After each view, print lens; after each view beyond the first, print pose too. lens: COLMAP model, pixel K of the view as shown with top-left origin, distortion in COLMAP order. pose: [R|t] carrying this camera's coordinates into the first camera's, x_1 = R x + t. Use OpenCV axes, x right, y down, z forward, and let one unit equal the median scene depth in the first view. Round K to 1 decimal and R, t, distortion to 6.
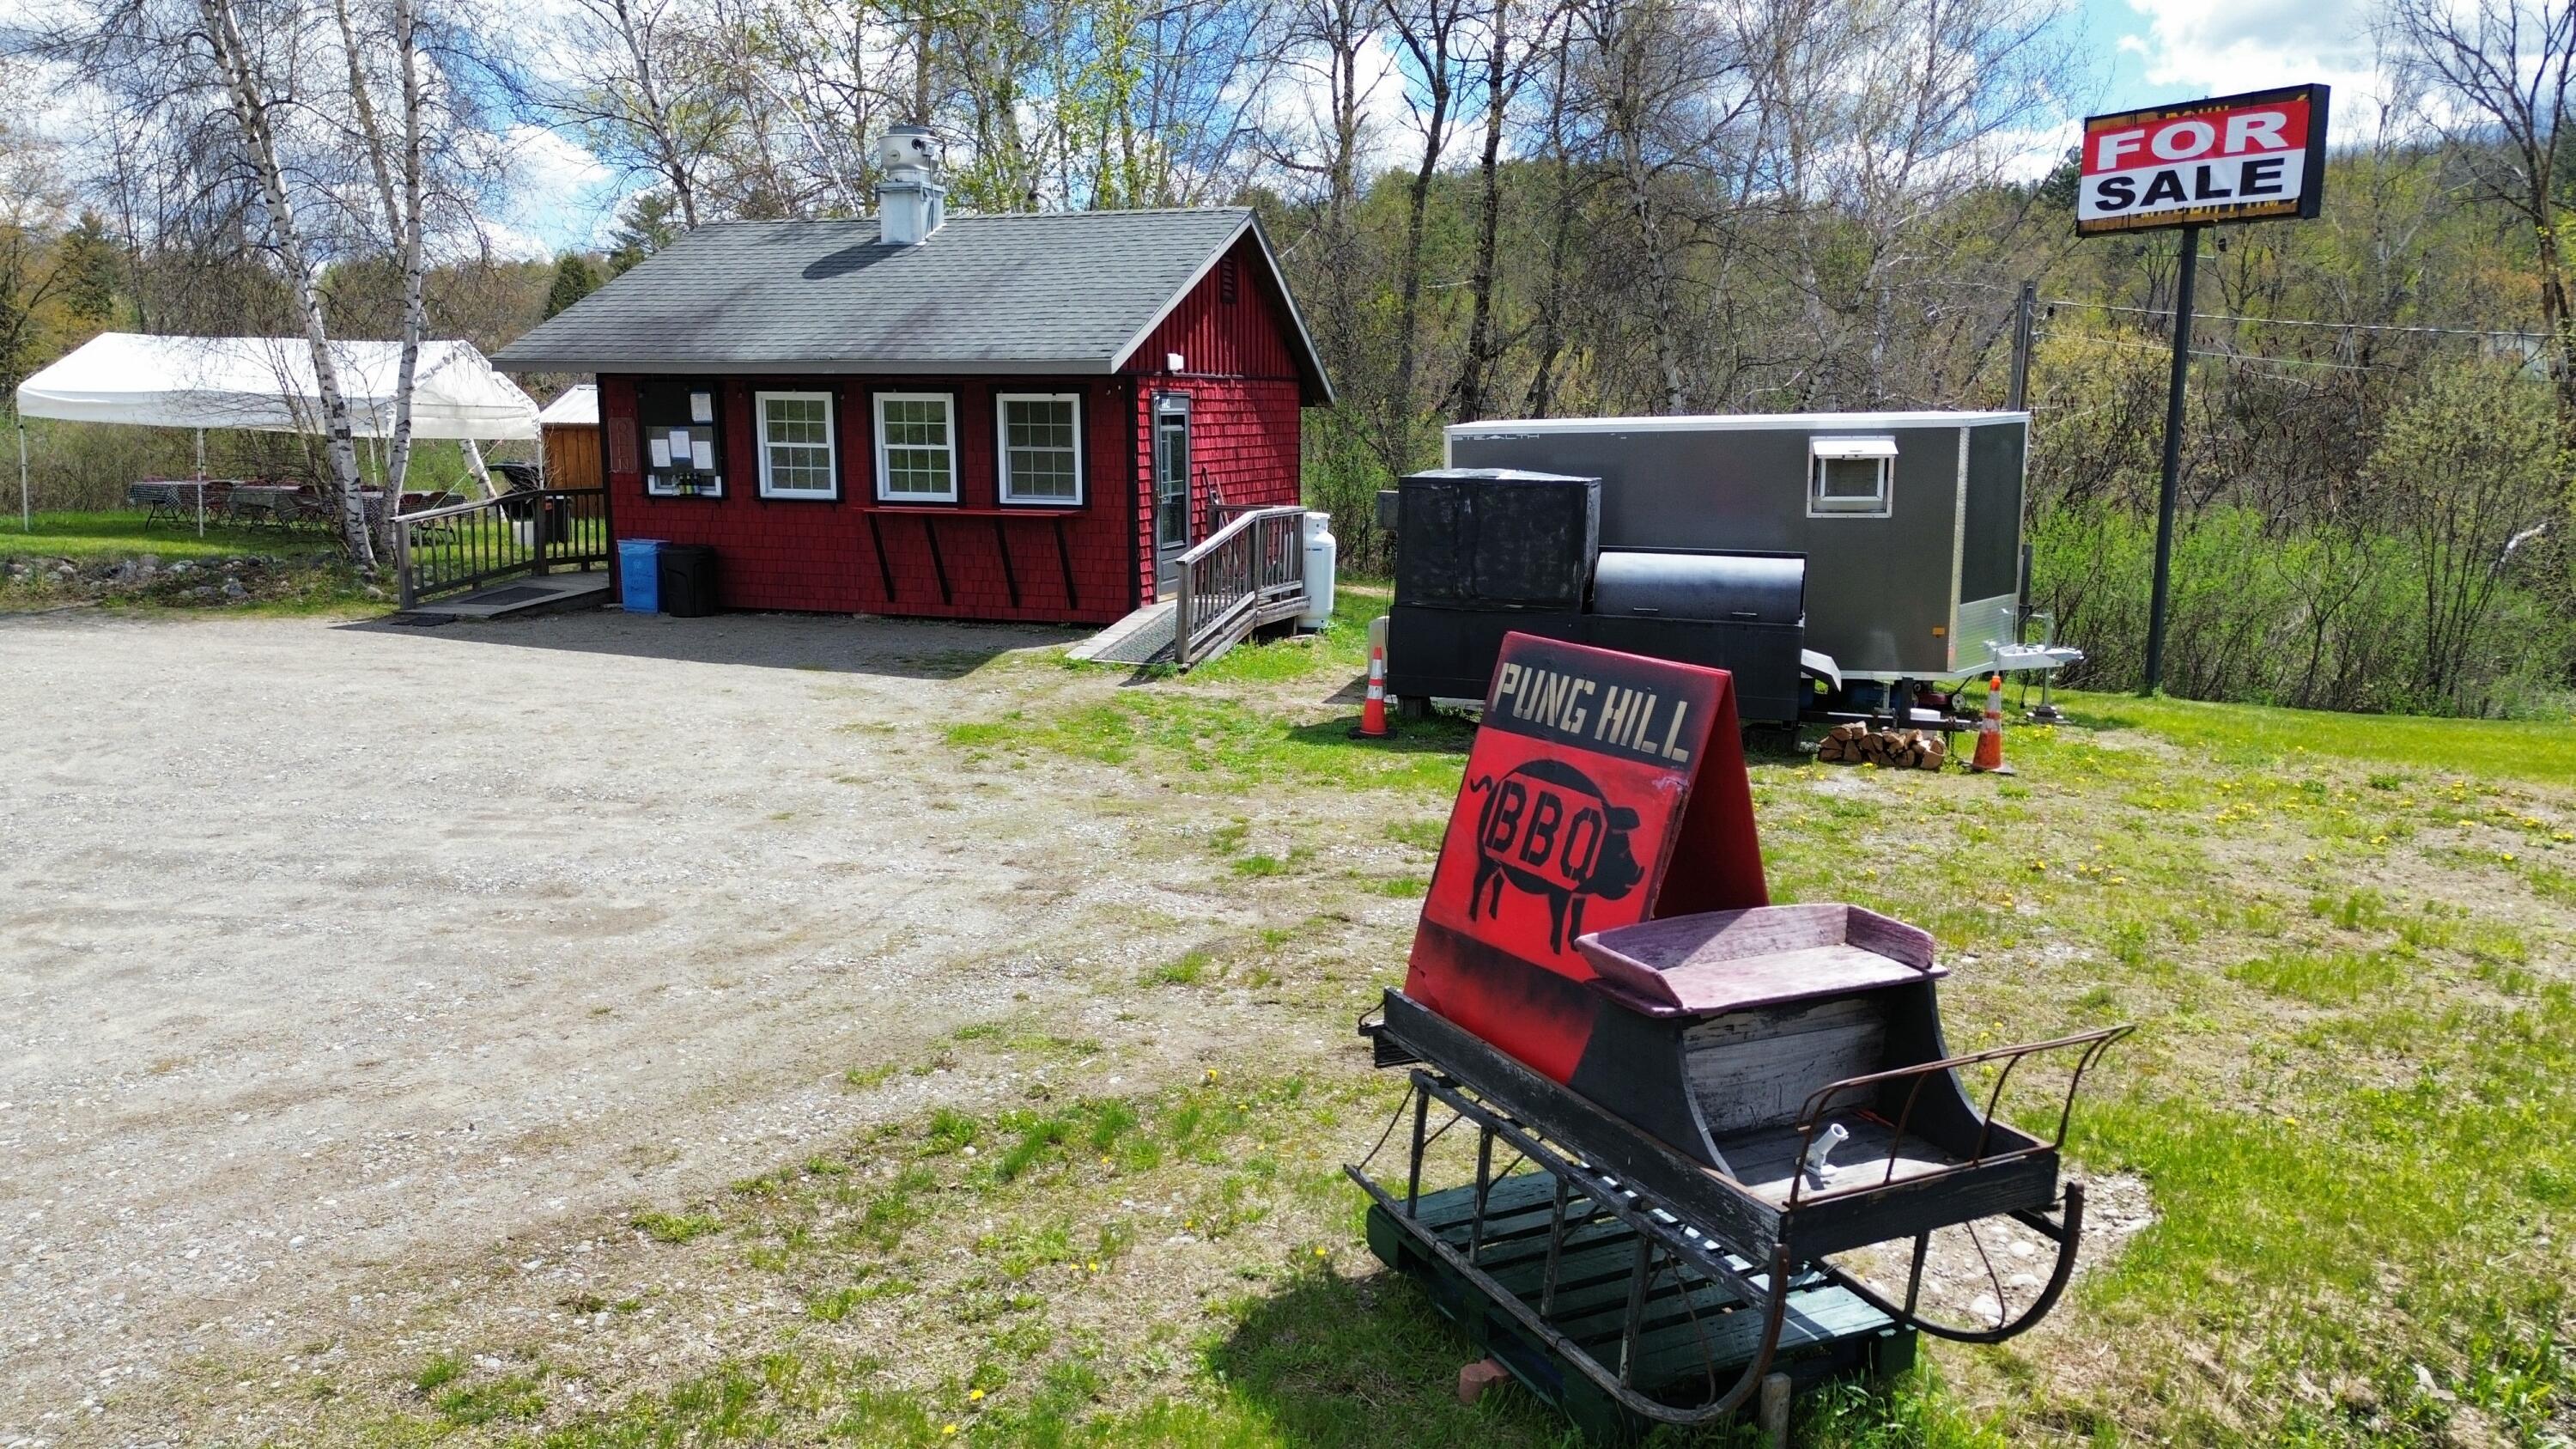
lens RADIAL K [[1784.4, 0, 1319.7], [0, 1784.4, 722.6], [0, 0, 1]] dist [0.096435, -0.082064]
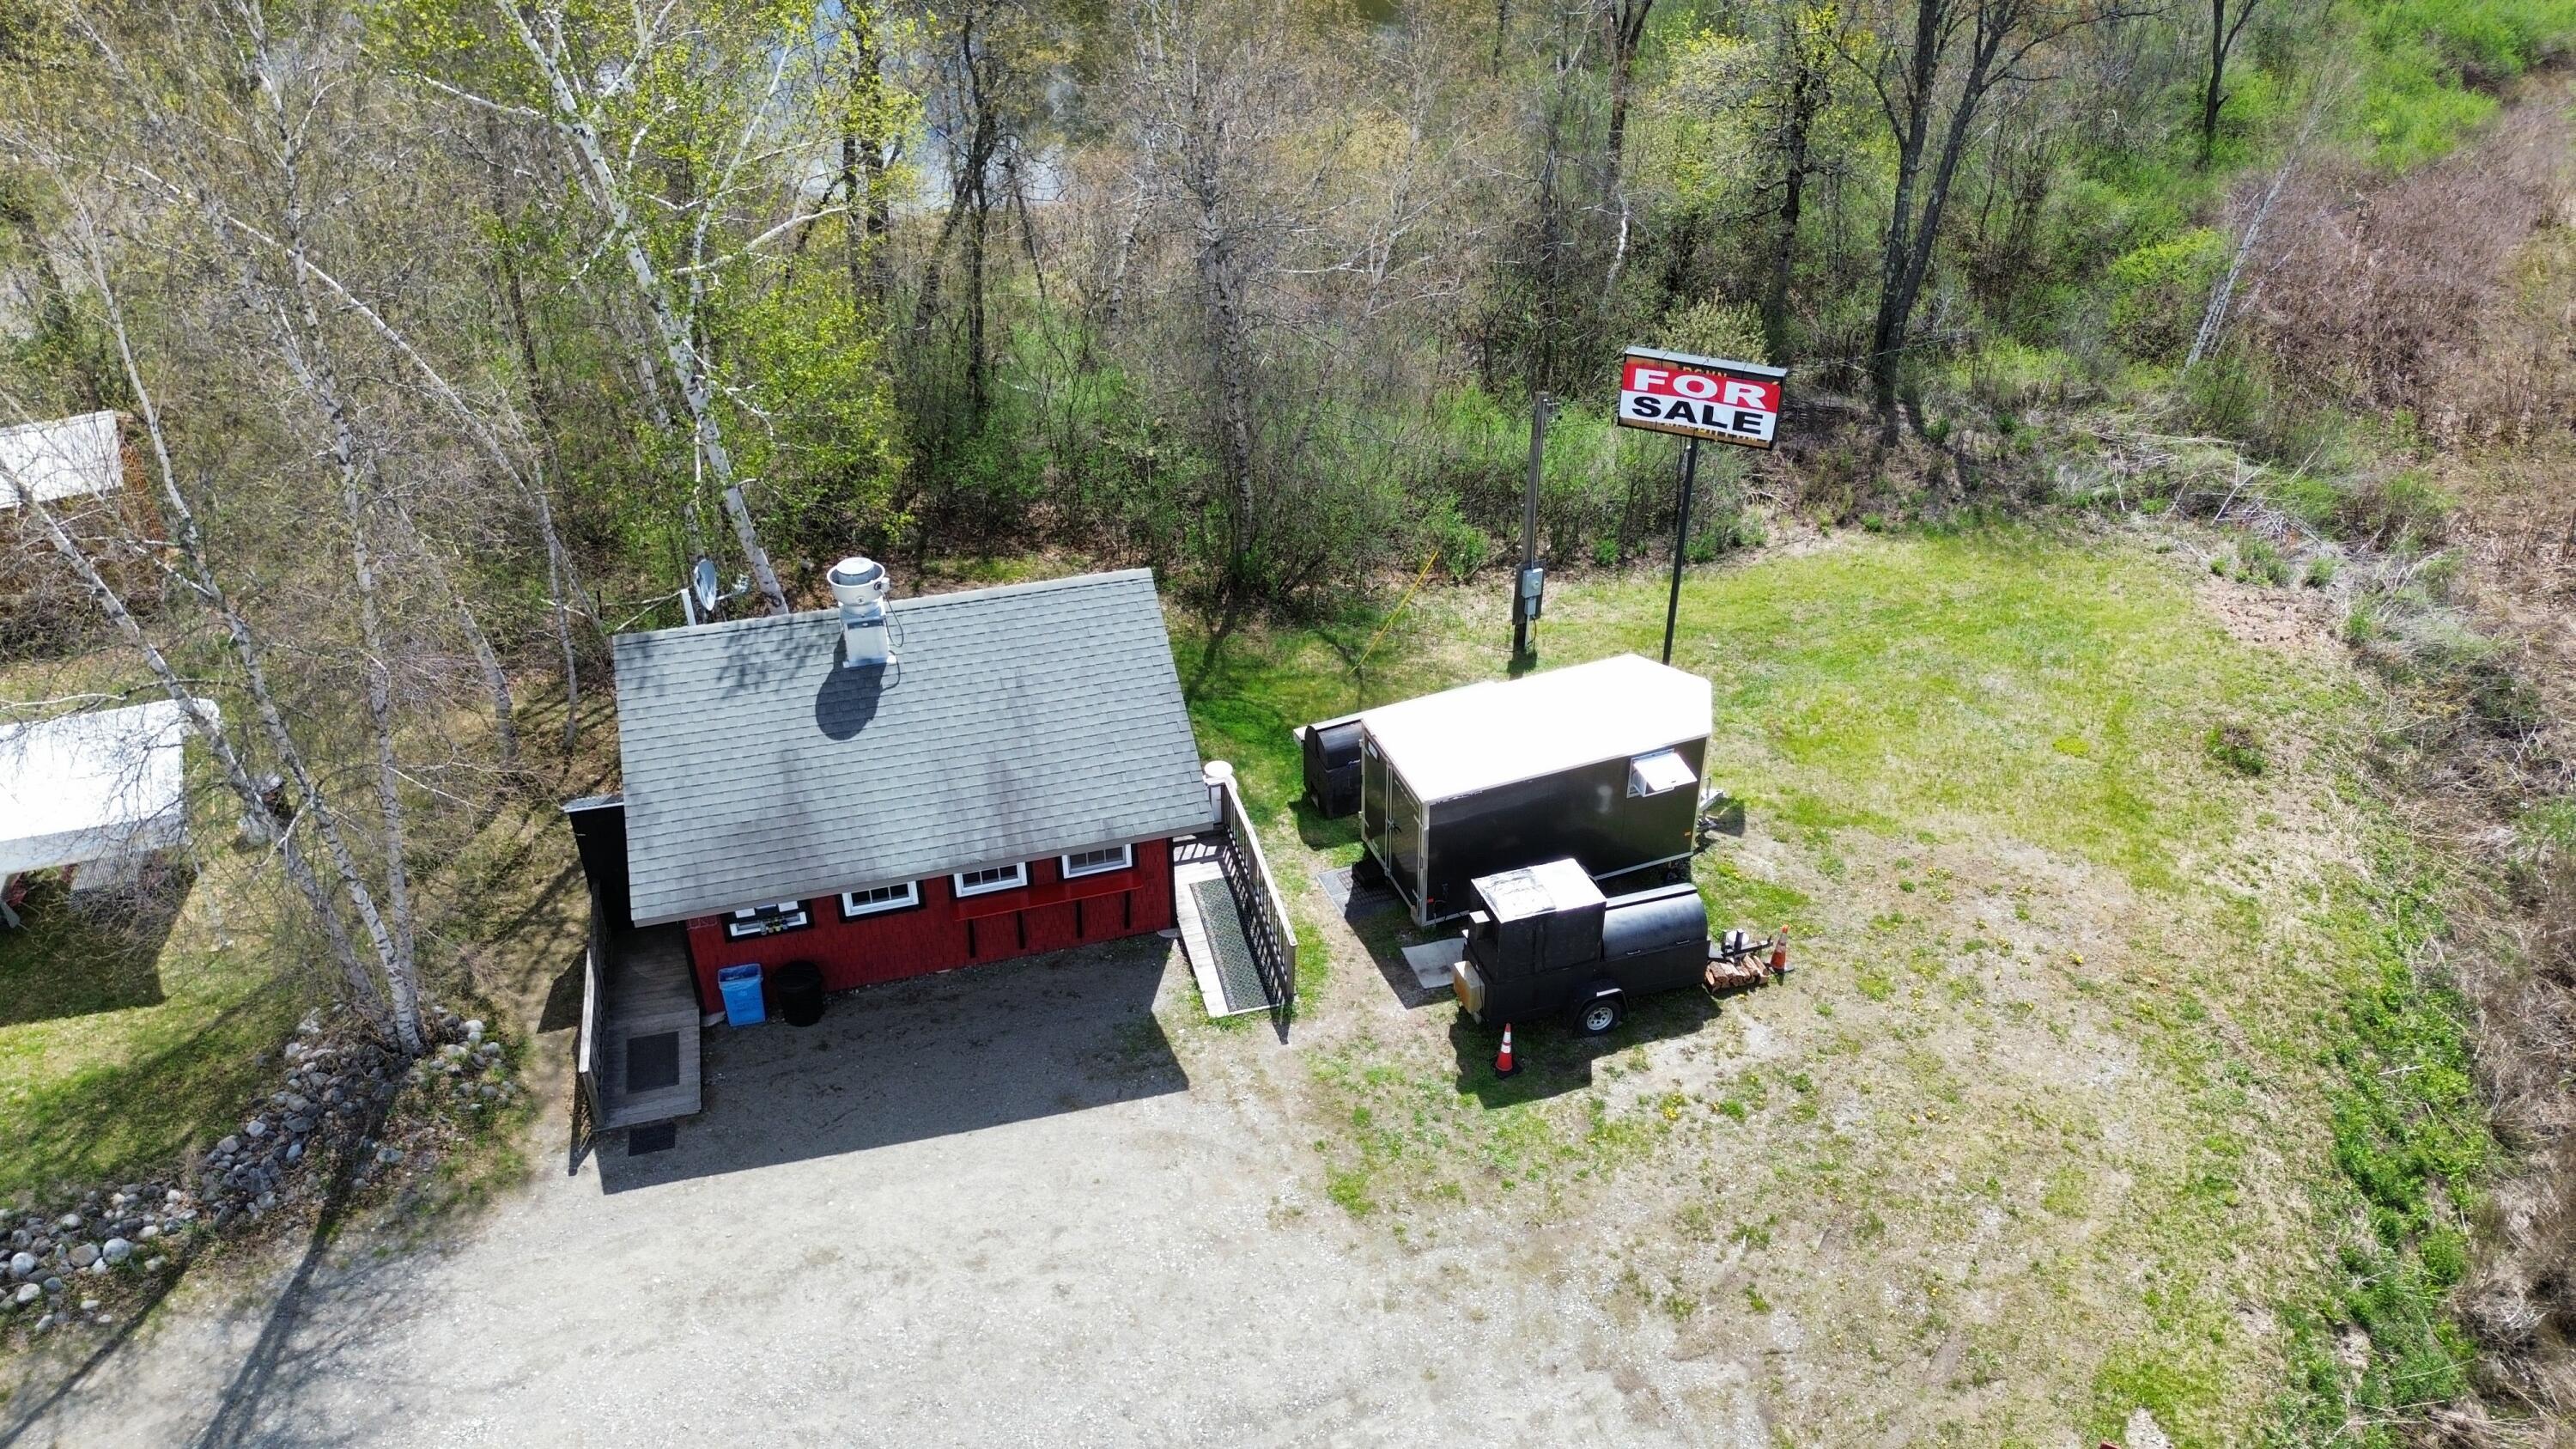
lens RADIAL K [[1808.2, 0, 1302.1], [0, 1808.2, 721.4], [0, 0, 1]] dist [0.106113, -0.105636]
pose [[0.832142, -0.302575, 0.464745, -0.596539], [0.097363, 0.904734, 0.414701, -0.738811], [-0.545949, -0.299841, 0.782327, -0.091996]]
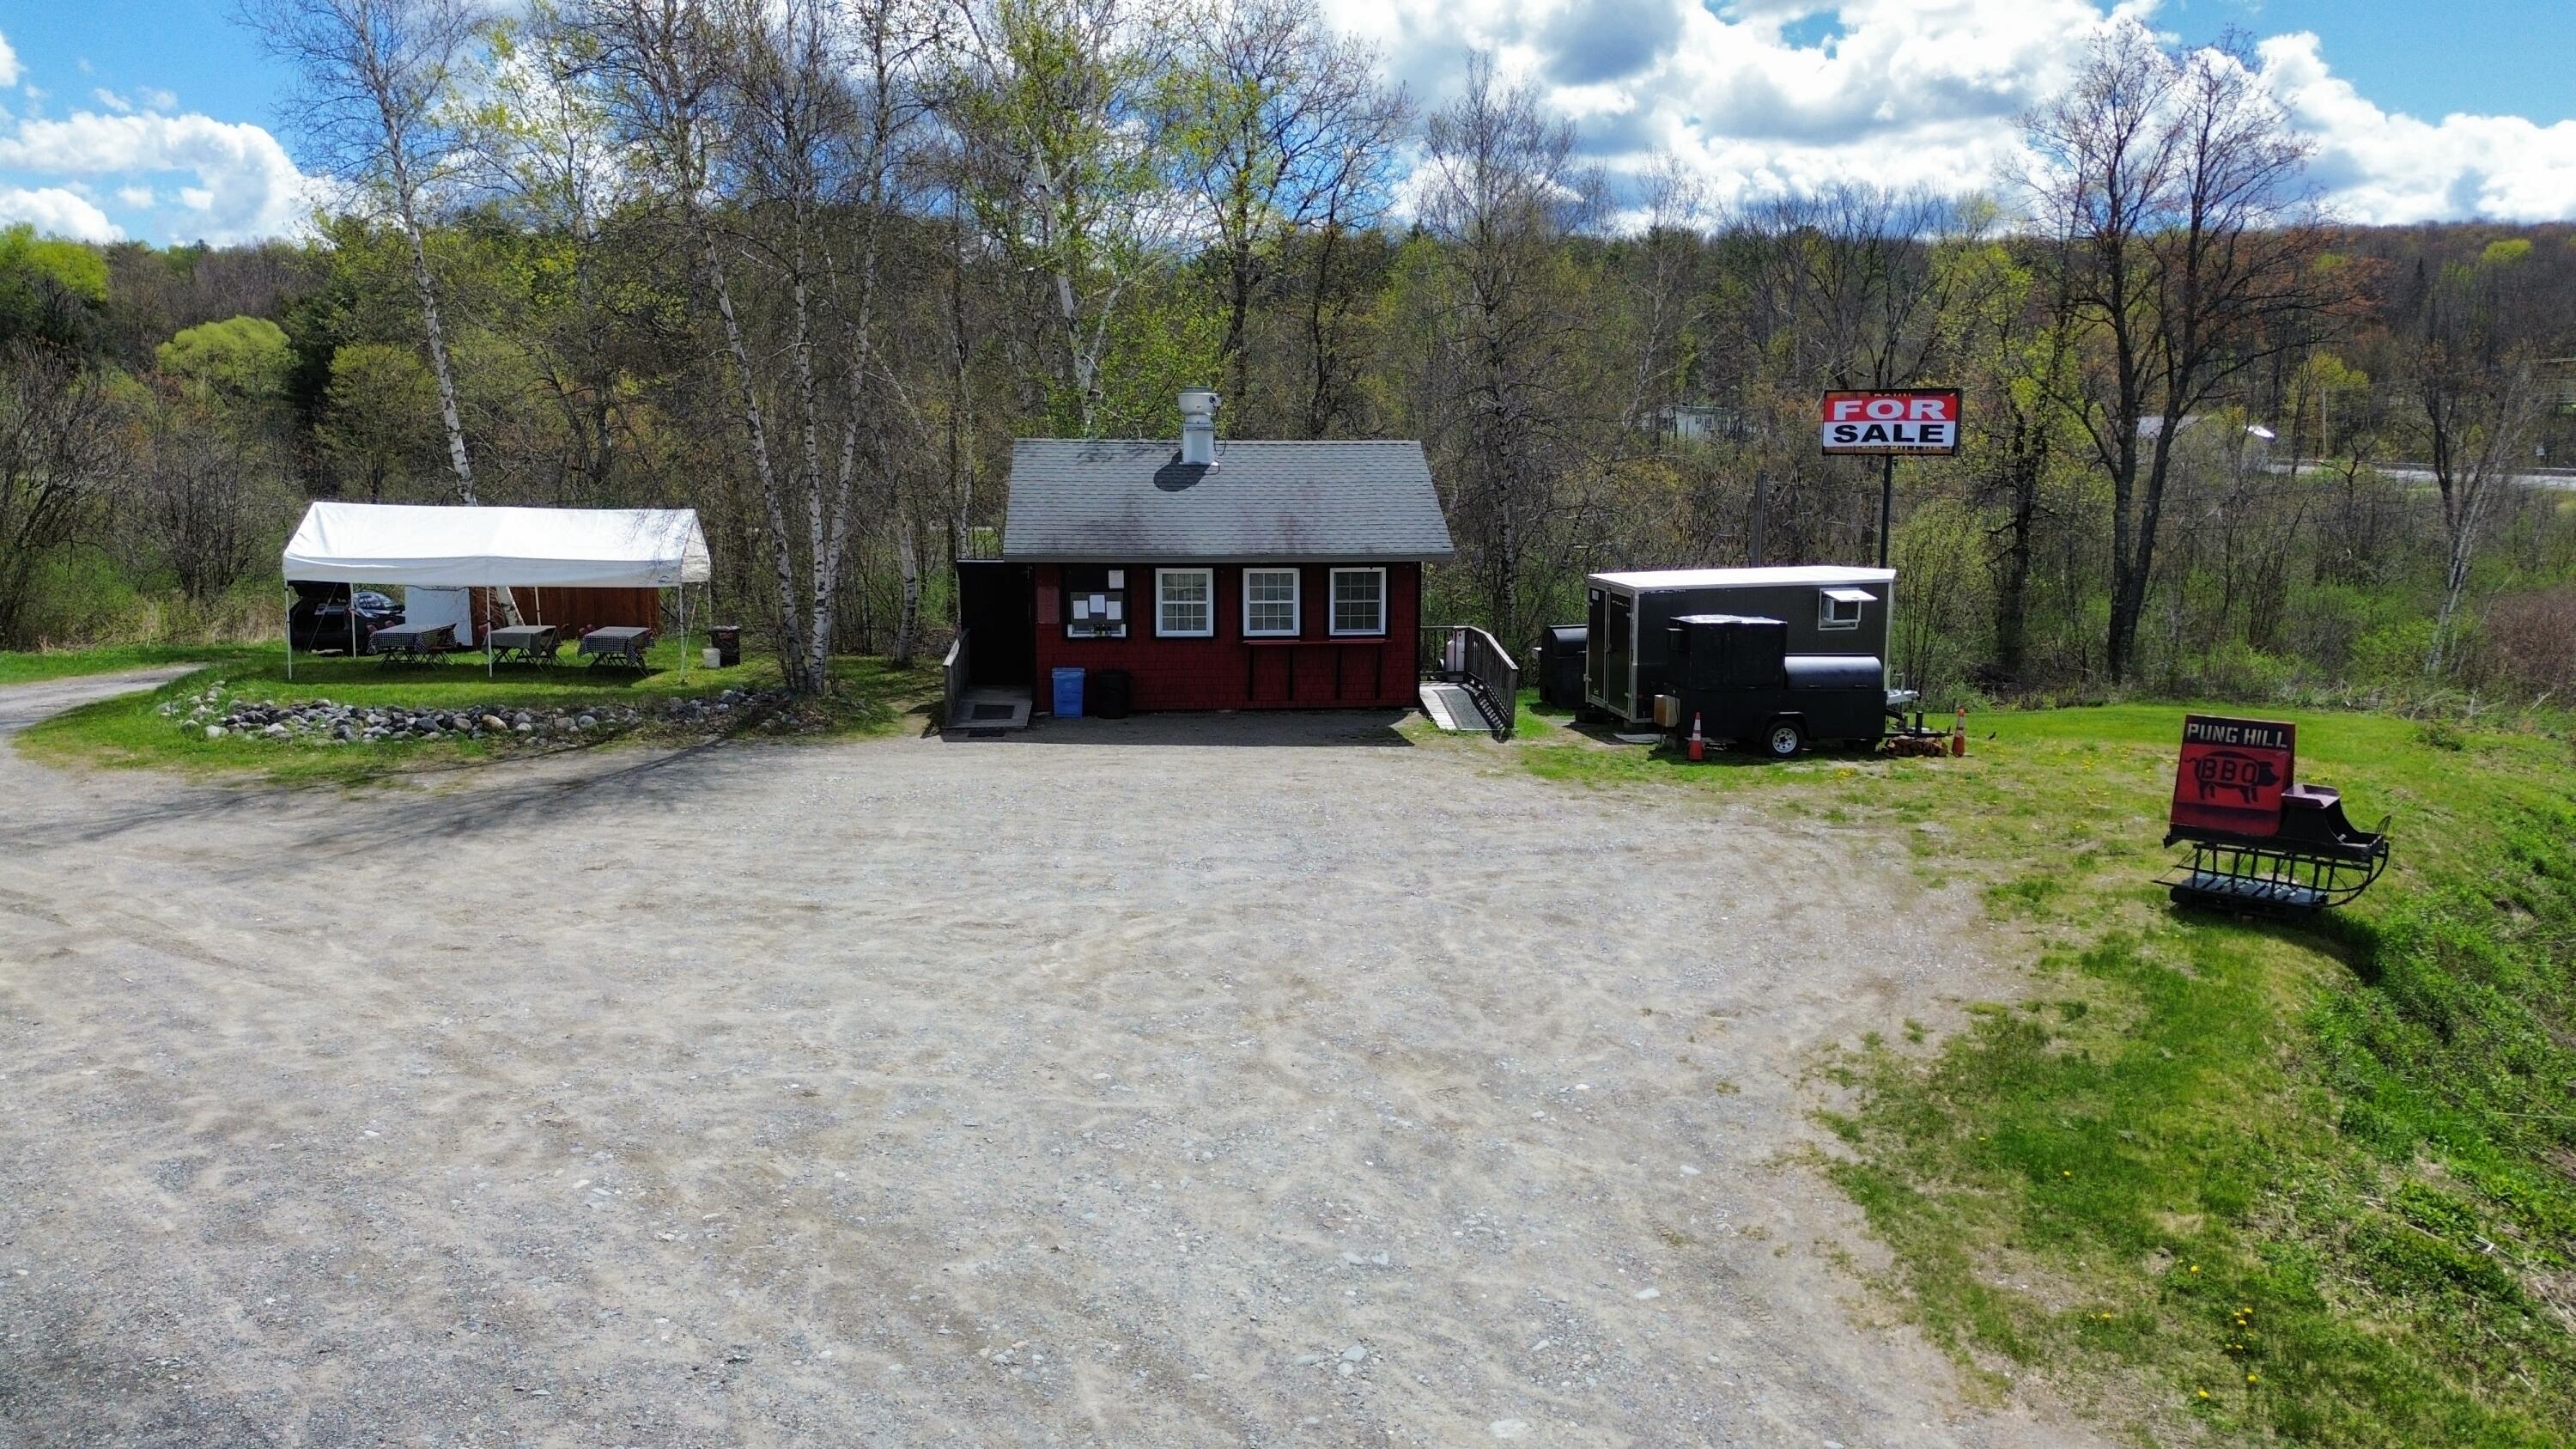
lens RADIAL K [[1808.2, 0, 1302.1], [0, 1808.2, 721.4], [0, 0, 1]] dist [0.106113, -0.105636]
pose [[0.917041, -0.061162, 0.394074, -0.816734], [0.068195, 0.997665, -0.003854, -0.040482], [-0.392918, 0.030408, 0.919070, -0.452908]]
